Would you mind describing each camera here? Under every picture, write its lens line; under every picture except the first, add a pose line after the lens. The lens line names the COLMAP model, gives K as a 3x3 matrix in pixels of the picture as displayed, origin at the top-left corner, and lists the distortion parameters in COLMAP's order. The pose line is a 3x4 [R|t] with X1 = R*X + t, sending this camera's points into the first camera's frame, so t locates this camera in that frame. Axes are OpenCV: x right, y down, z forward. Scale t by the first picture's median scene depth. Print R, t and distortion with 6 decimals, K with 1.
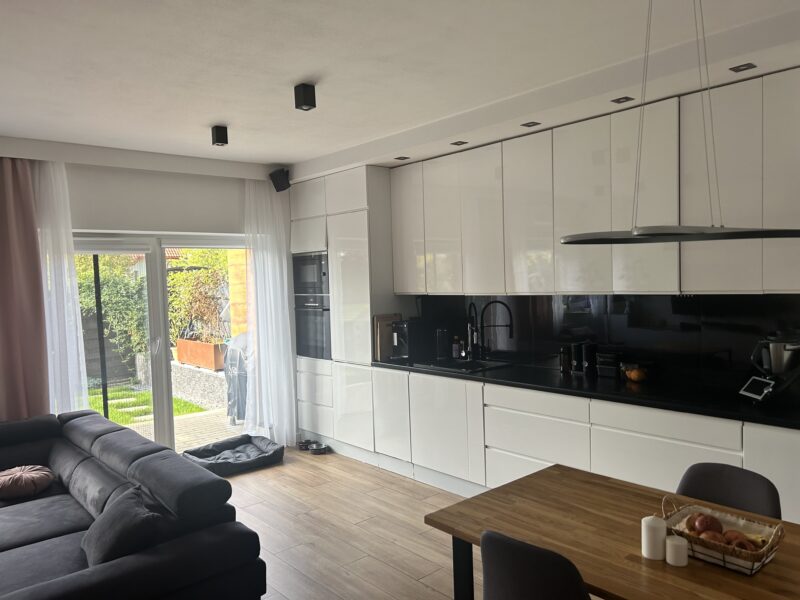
lens RADIAL K [[600.3, 0, 400.0], [0, 600.3, 300.0], [0, 0, 1]] dist [0.010919, 0.003068]
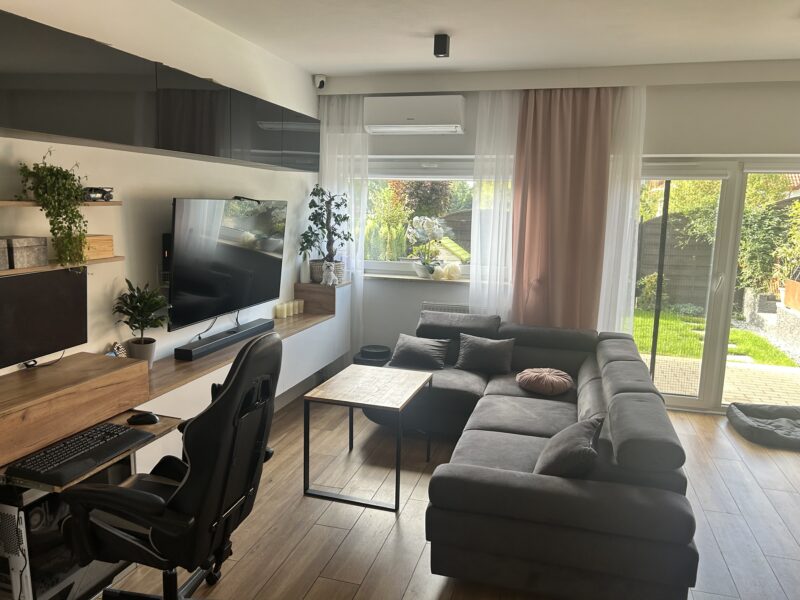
lens RADIAL K [[600.3, 0, 400.0], [0, 600.3, 300.0], [0, 0, 1]] dist [0.010919, 0.003068]
pose [[0.539459, 0.176138, -0.823383, 0.108961], [-0.072402, 0.983957, 0.163051, -0.014075], [0.838893, -0.028345, 0.543557, 0.117446]]
